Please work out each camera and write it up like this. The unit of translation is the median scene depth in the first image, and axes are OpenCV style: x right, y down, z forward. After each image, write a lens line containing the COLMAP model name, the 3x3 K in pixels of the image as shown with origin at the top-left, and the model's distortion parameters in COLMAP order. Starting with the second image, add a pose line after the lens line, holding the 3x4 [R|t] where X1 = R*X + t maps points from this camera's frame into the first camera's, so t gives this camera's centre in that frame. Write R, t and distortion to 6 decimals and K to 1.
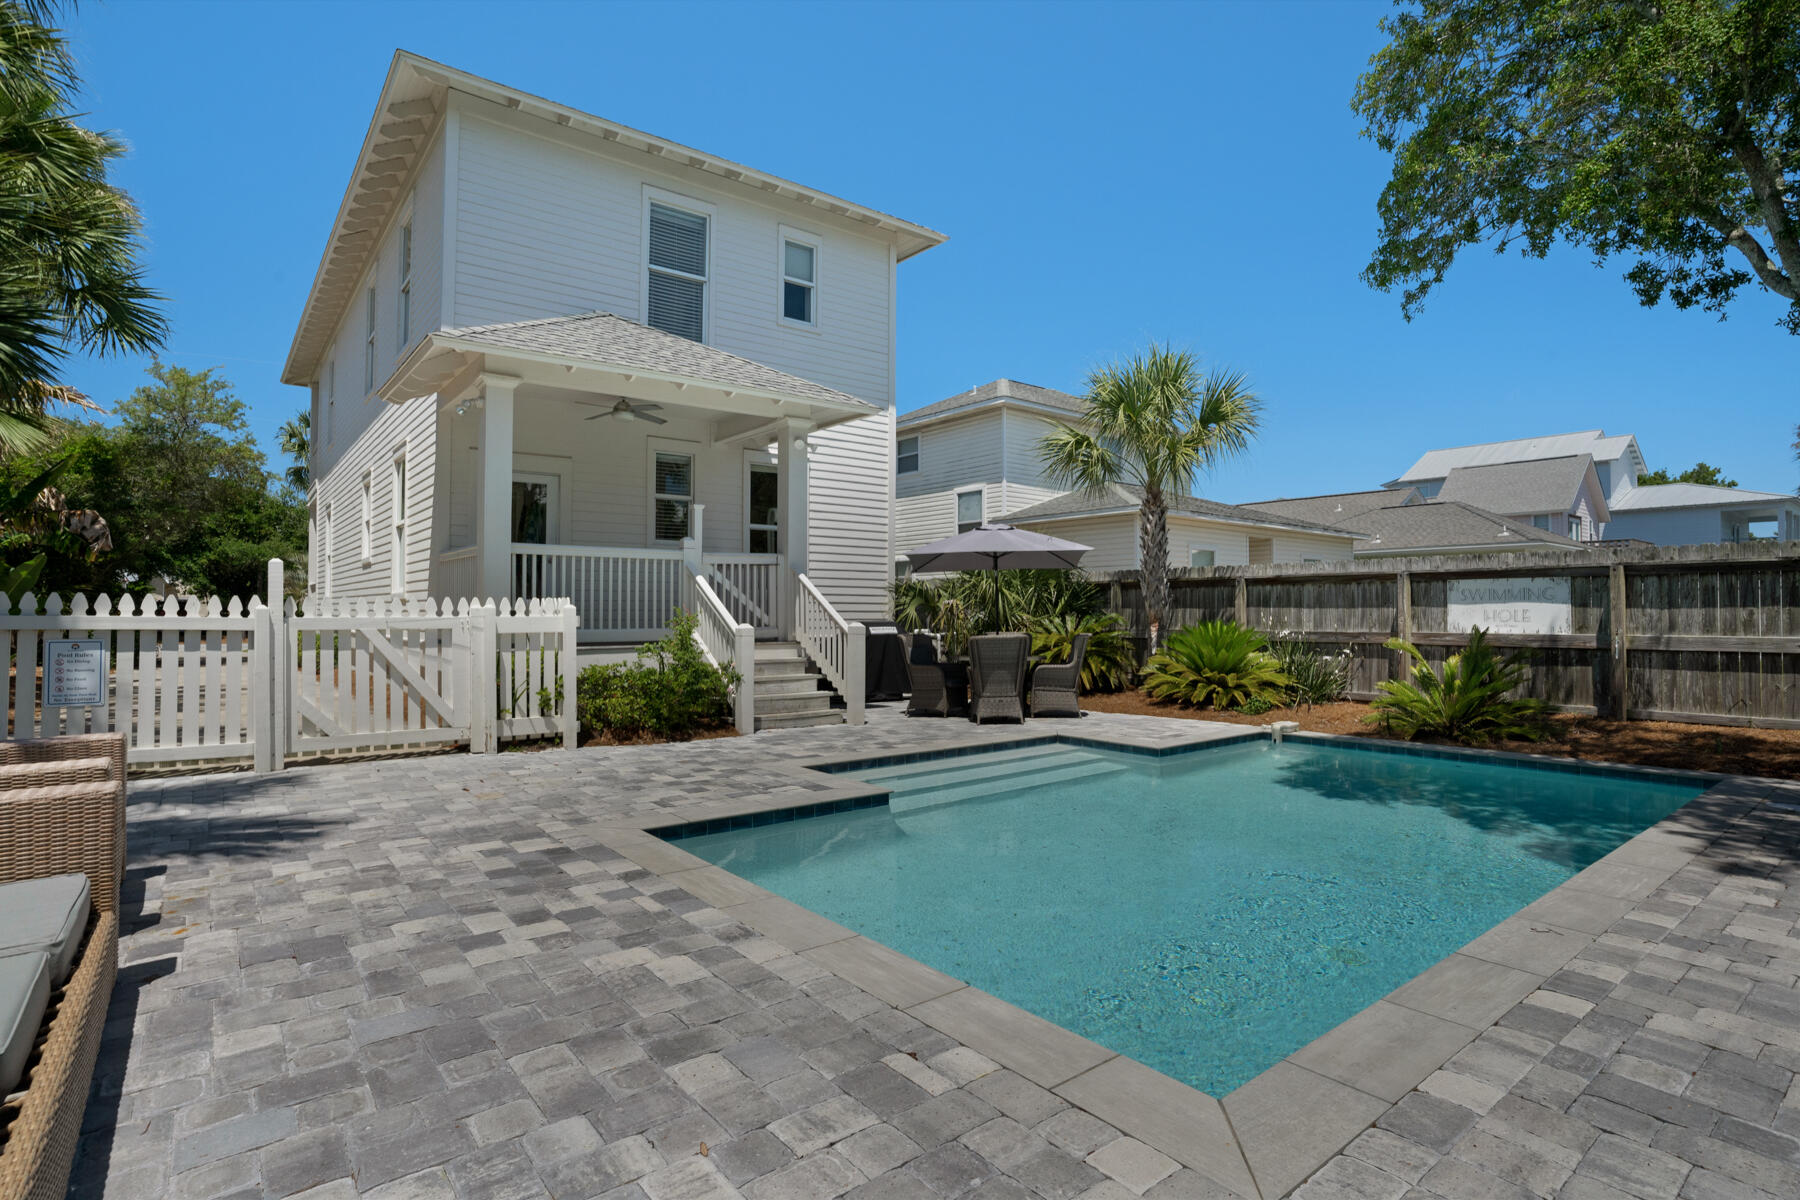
lens RADIAL K [[889.3, 0, 872.3], [0, 889.3, 598.0], [0, 0, 1]] dist [-0.002495, 0.001862]
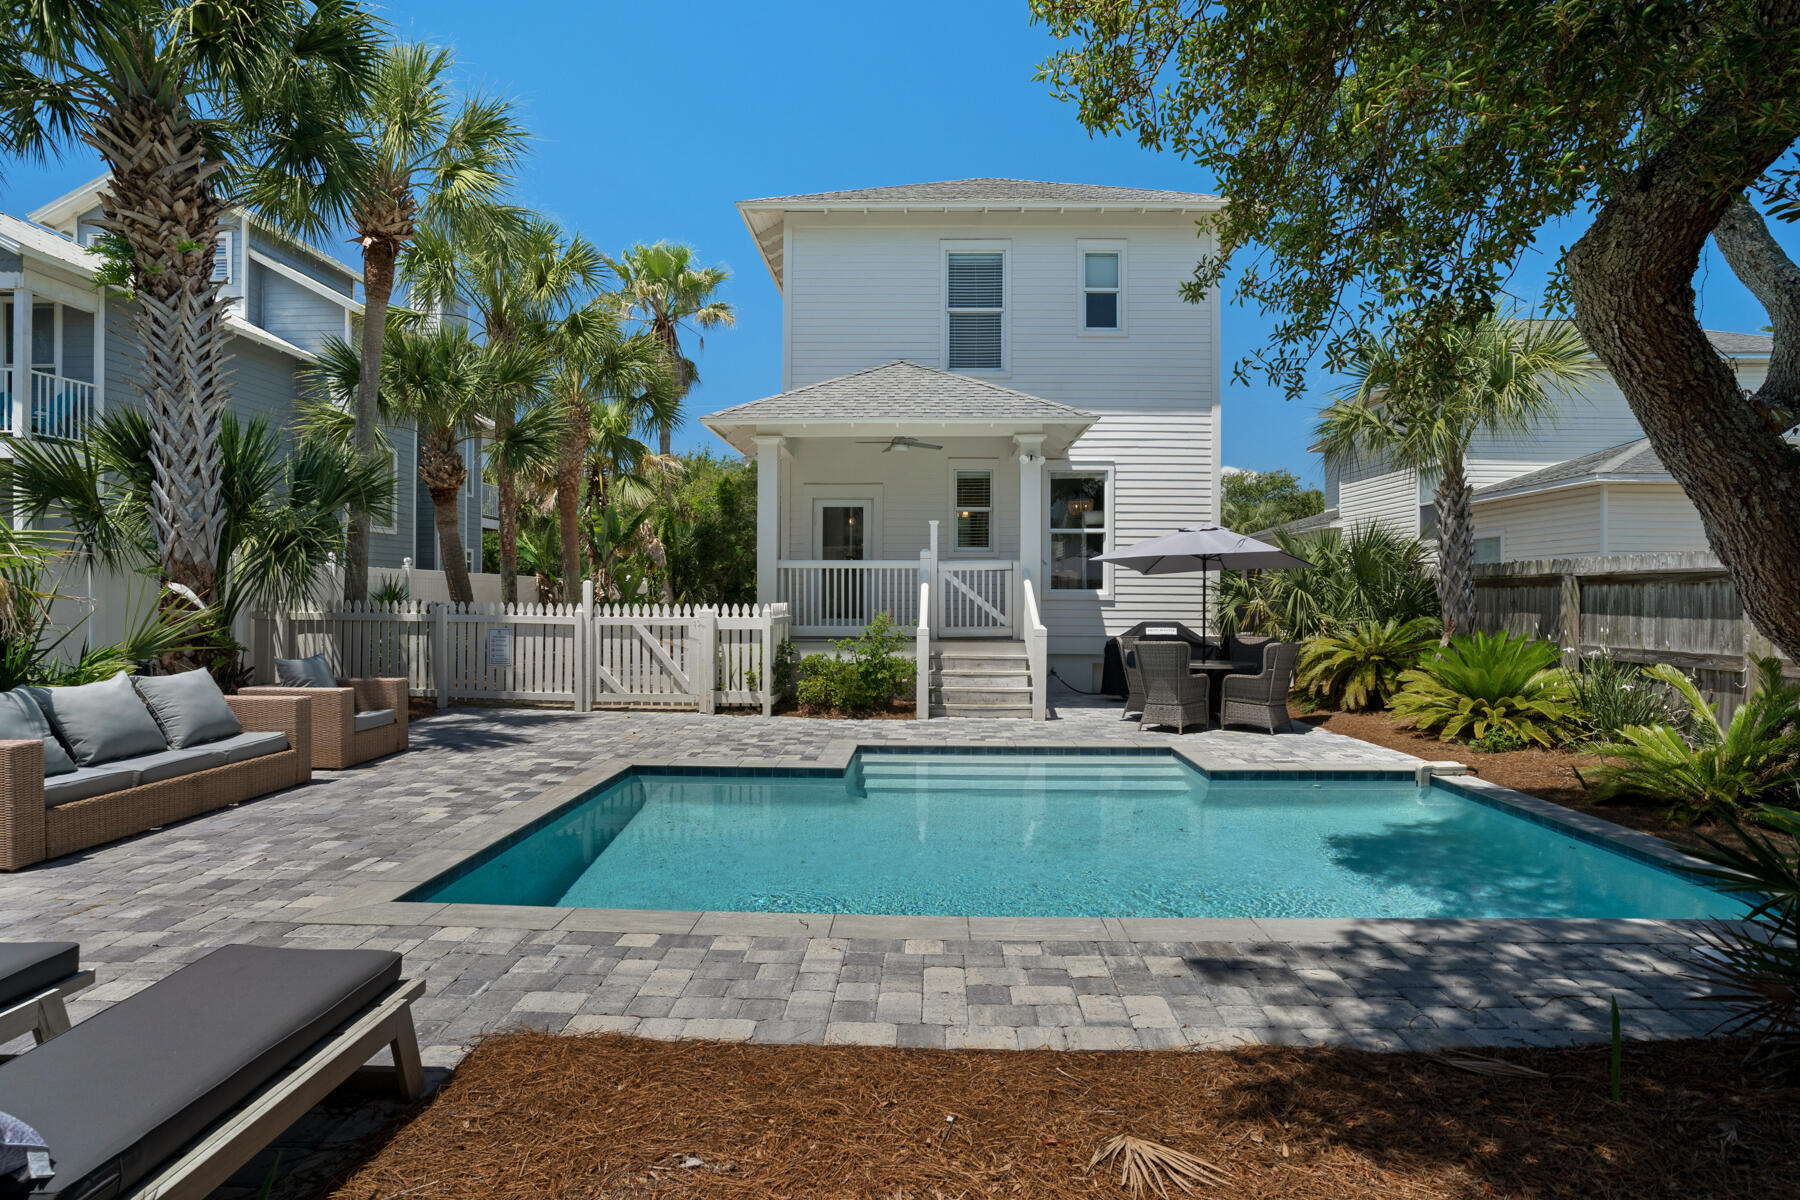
lens RADIAL K [[889.3, 0, 895.5], [0, 889.3, 602.8], [0, 0, 1]] dist [-0.002495, 0.001862]
pose [[0.782807, 0.006044, -0.622236, 0.474149], [0.006706, 0.999813, 0.018148, -0.018264], [0.622229, -0.018379, 0.782619, 0.053307]]
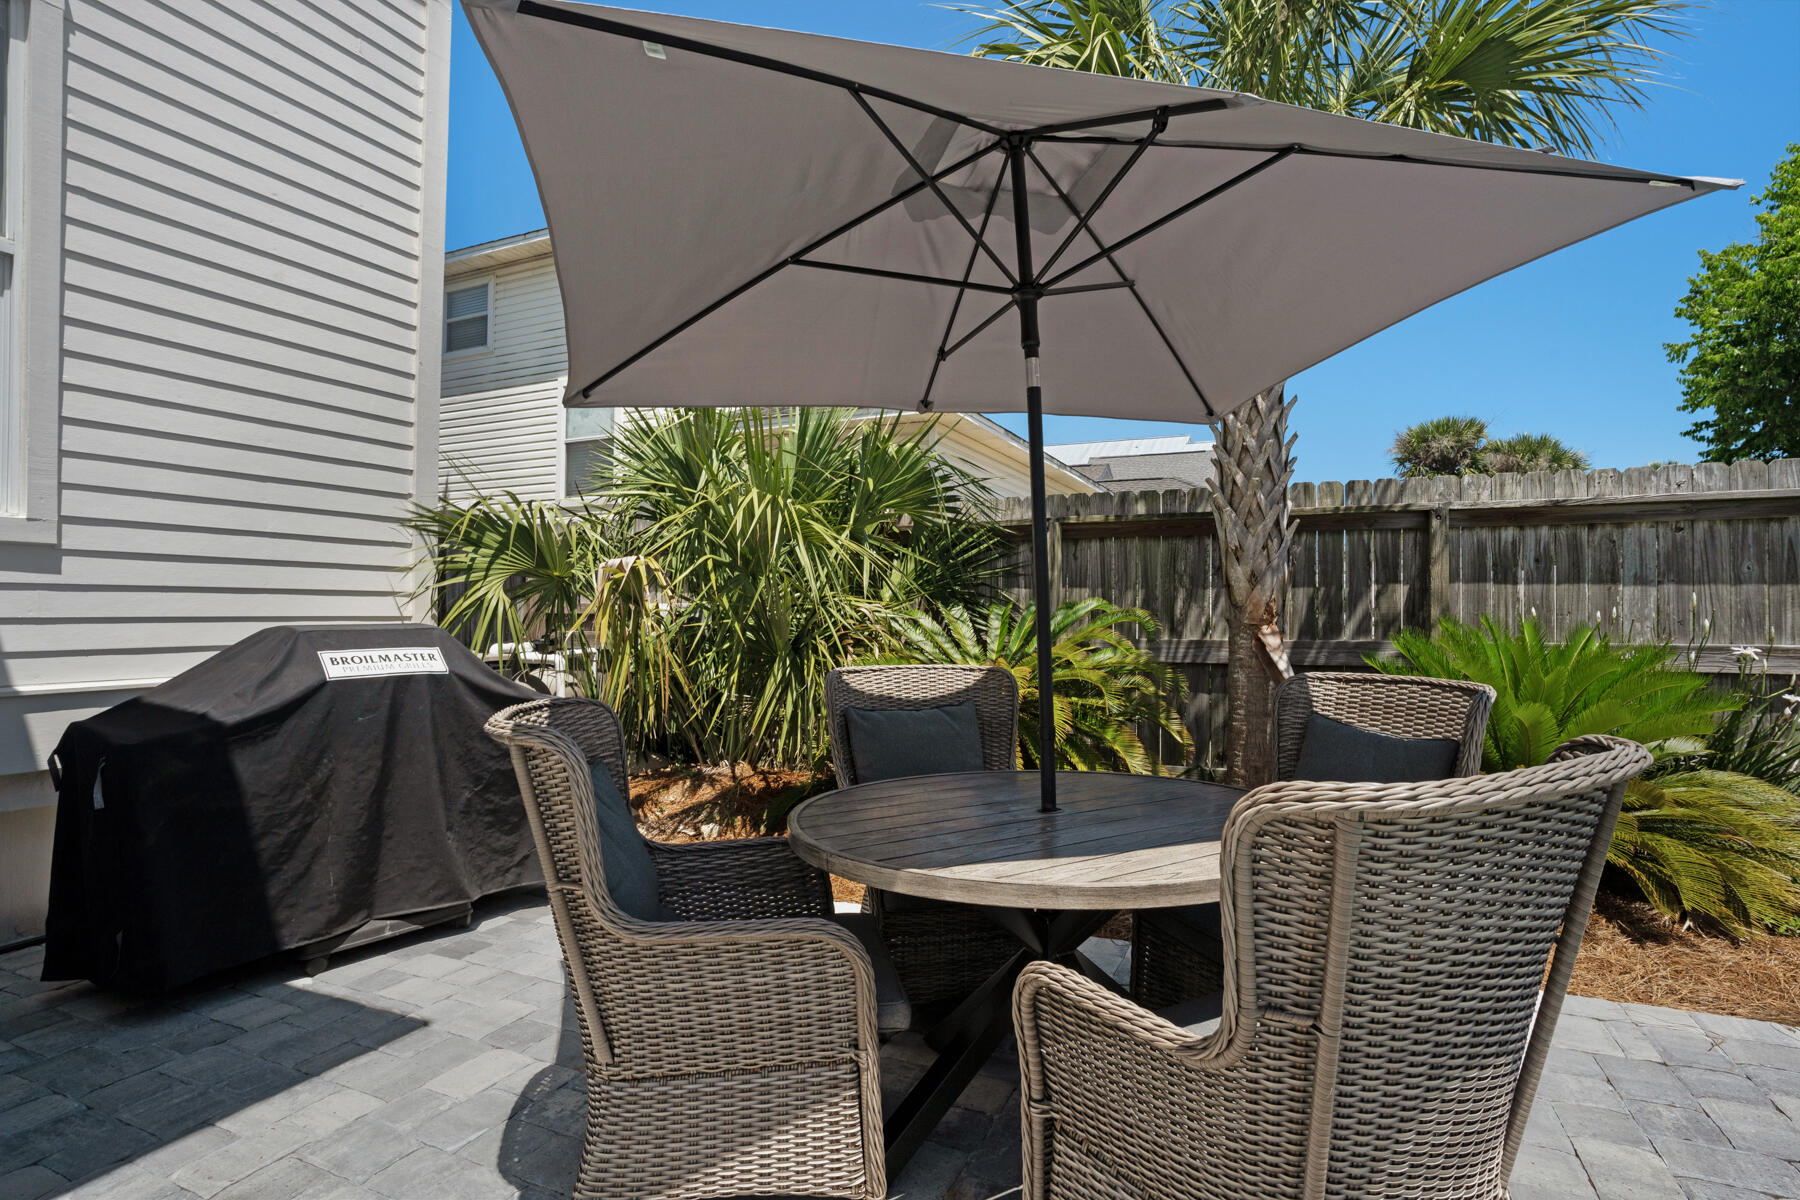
lens RADIAL K [[889.3, 0, 900.9], [0, 889.3, 599.7], [0, 0, 1]] dist [-0.002495, 0.001862]
pose [[0.875669, 0.002285, 0.482906, 0.022600], [-0.008324, 0.999912, 0.010363, 0.017031], [-0.482840, -0.013094, 0.875611, 0.840501]]
